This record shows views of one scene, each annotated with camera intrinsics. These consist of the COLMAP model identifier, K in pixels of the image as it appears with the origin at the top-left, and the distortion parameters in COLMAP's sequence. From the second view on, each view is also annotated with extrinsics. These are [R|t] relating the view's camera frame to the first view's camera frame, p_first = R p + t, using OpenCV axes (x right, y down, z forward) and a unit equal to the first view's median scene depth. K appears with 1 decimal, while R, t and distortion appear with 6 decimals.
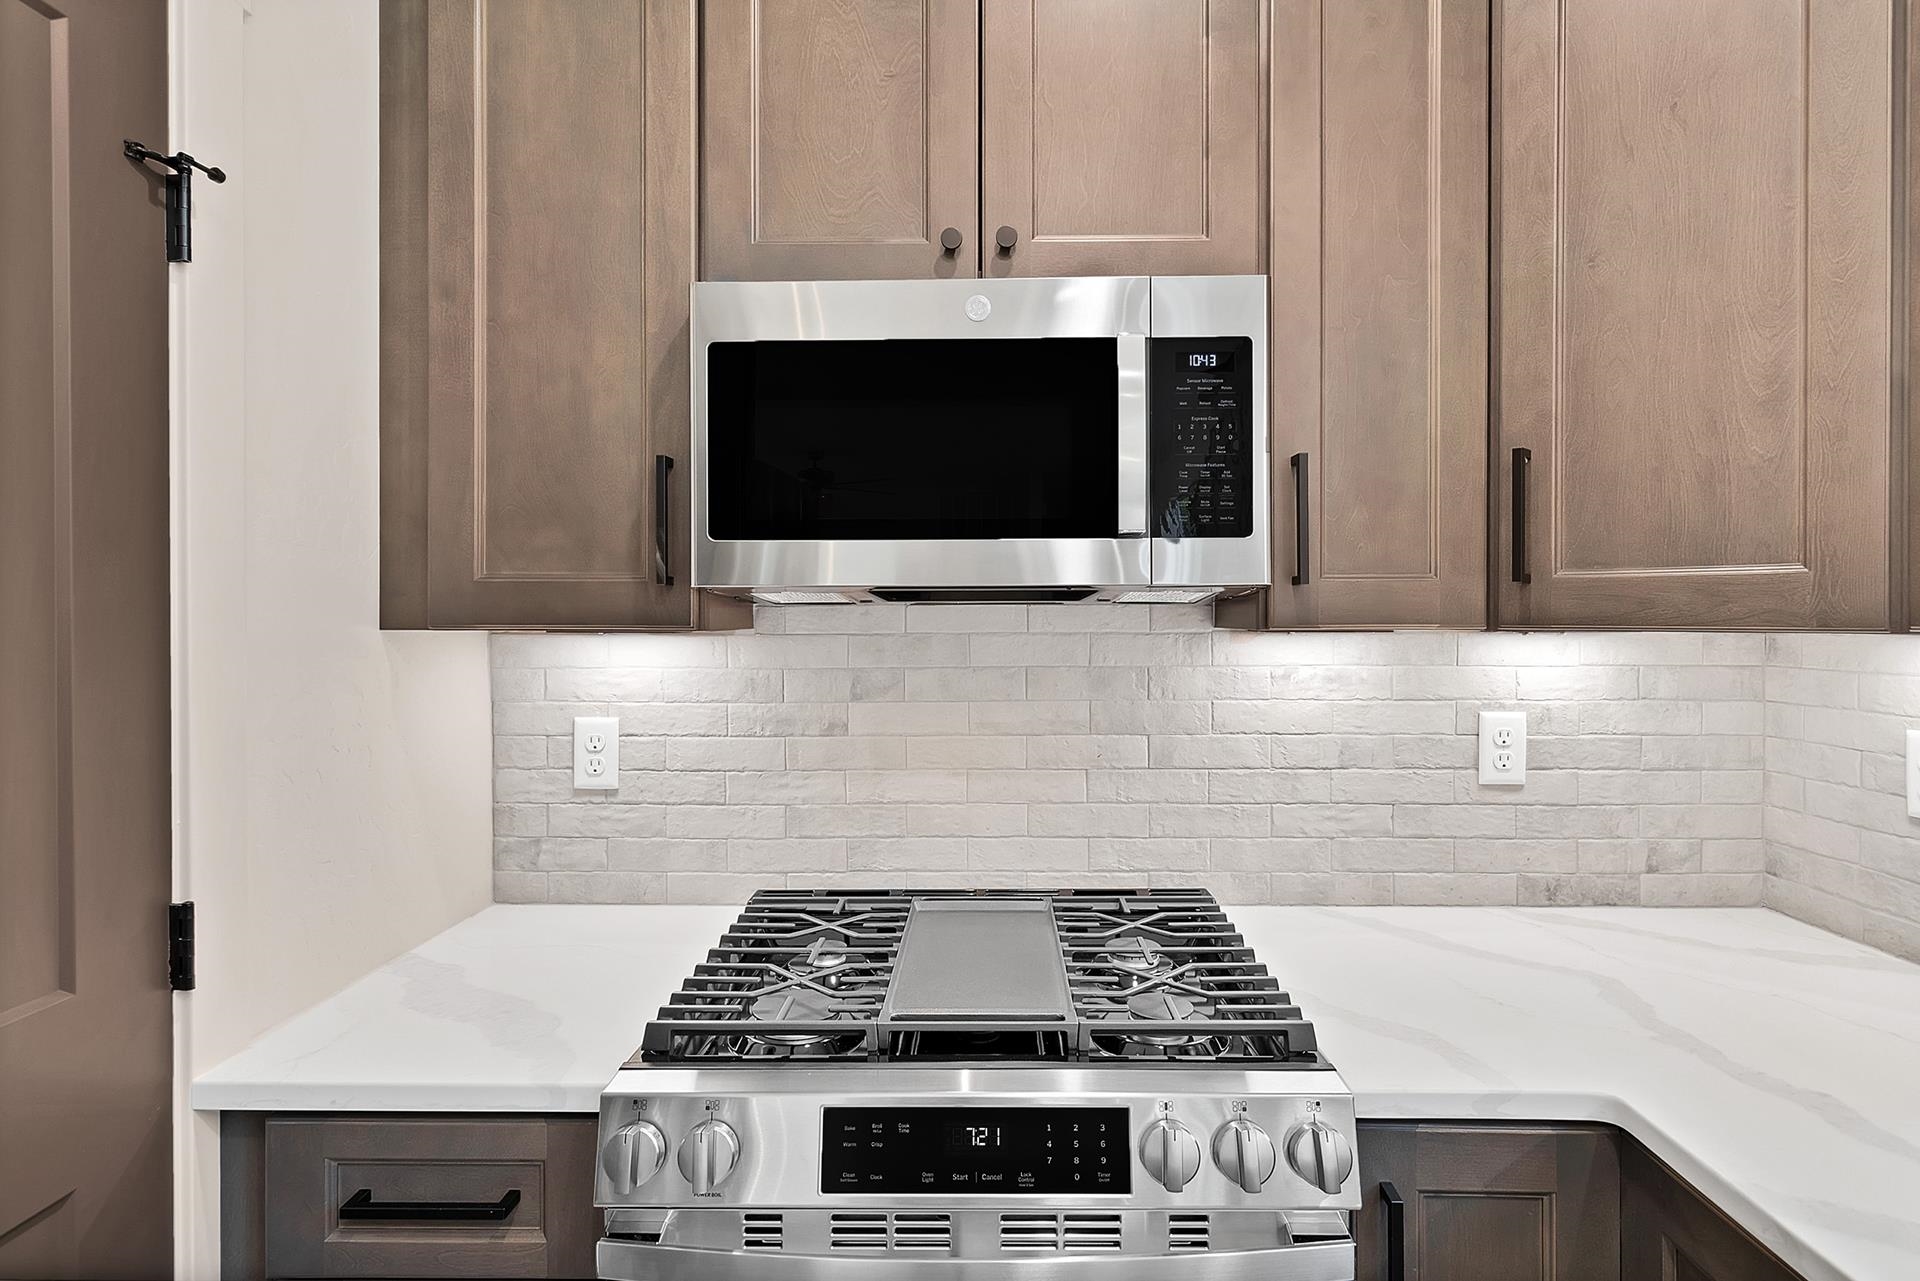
lens RADIAL K [[974.6, 0, 1005.9], [0, 974.6, 620.9], [0, 0, 1]] dist [0.002337, 0.001278]
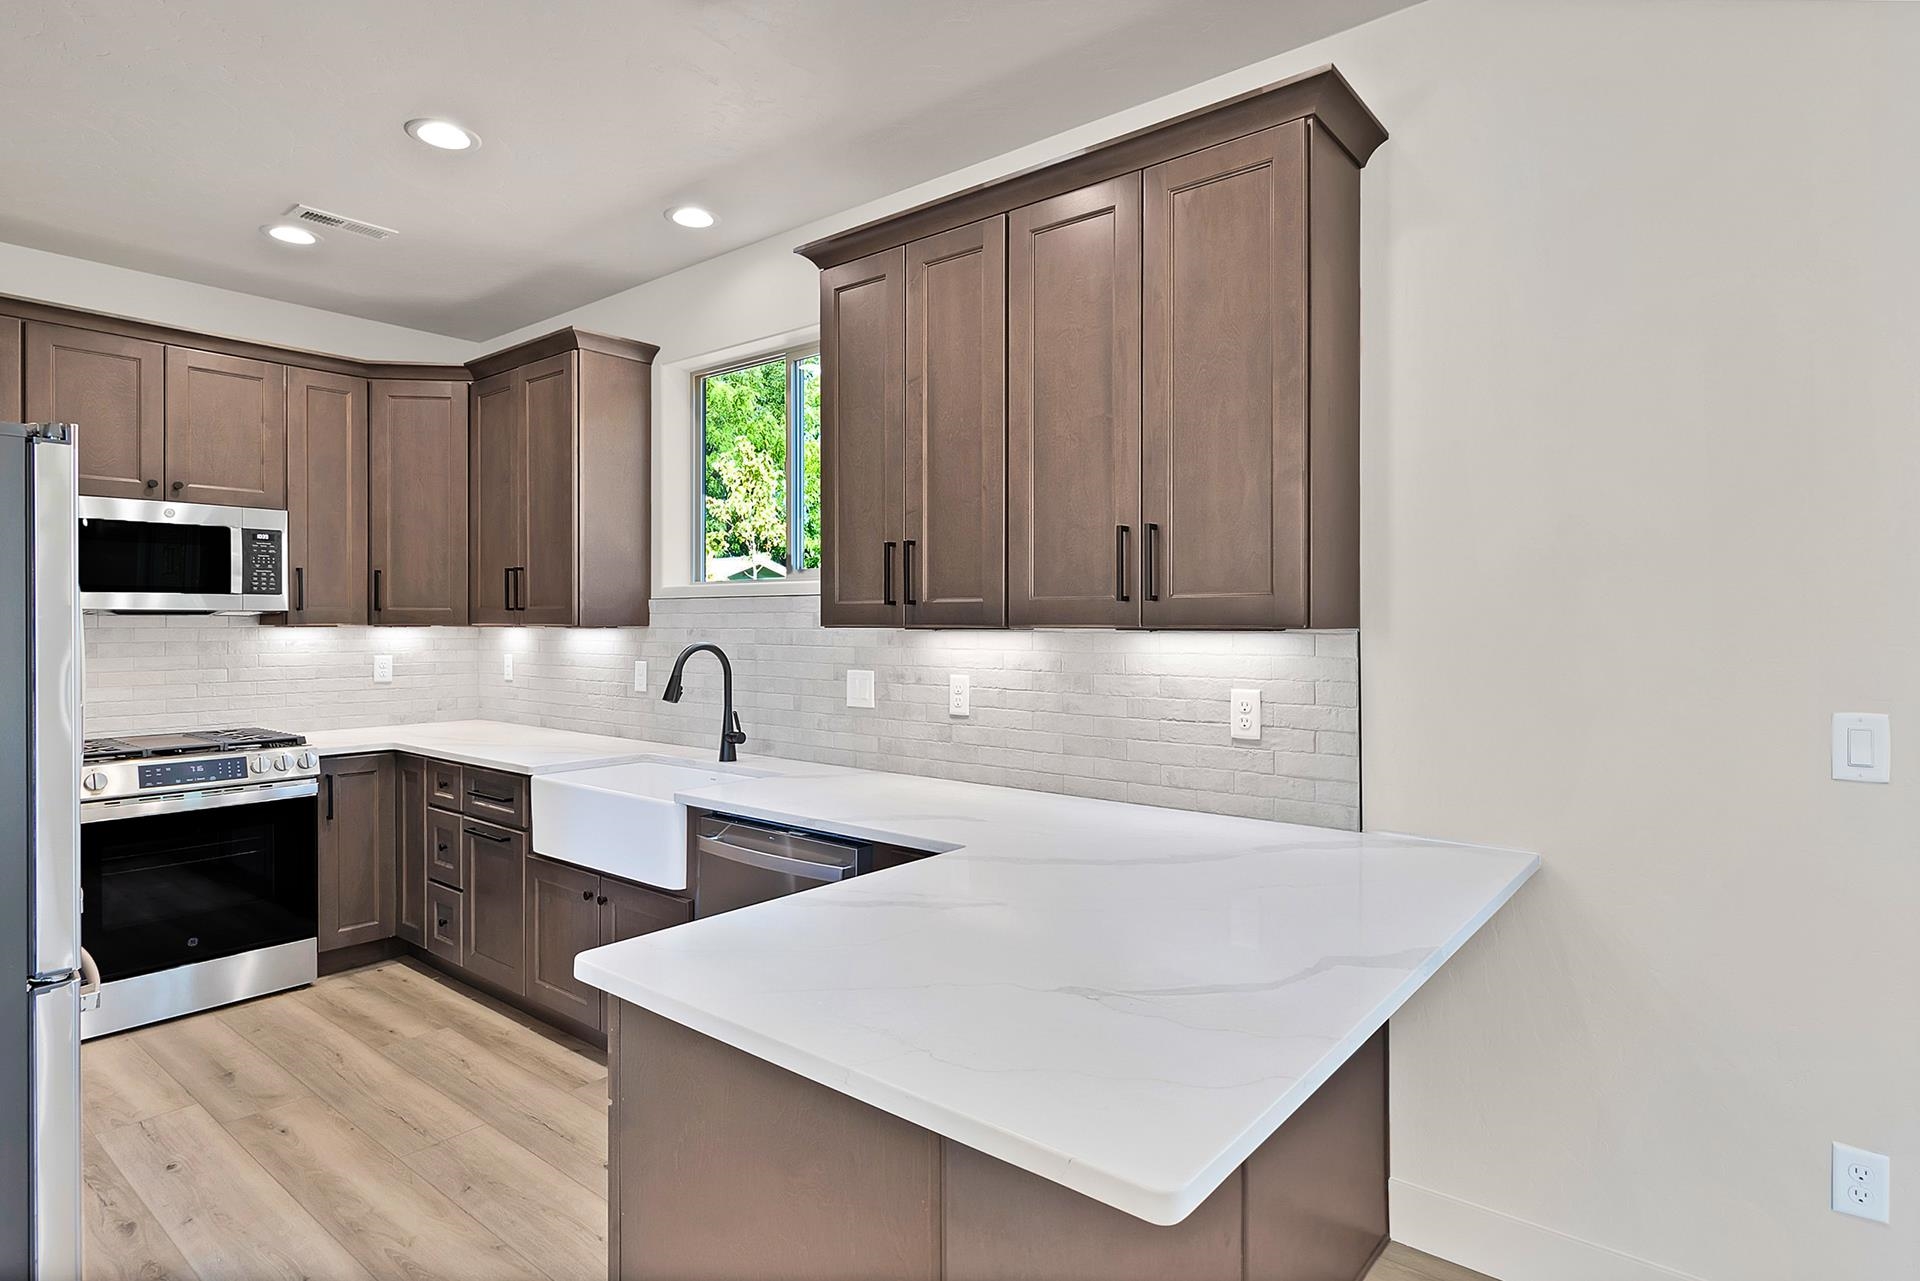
lens RADIAL K [[974.6, 0, 959.9], [0, 974.6, 633.8], [0, 0, 1]] dist [0.002337, 0.001278]
pose [[0.620369, -0.004563, 0.784297, -0.797124], [-0.001067, 0.999977, 0.006662, 0.012760], [-0.784309, -0.004970, 0.620350, -2.467822]]
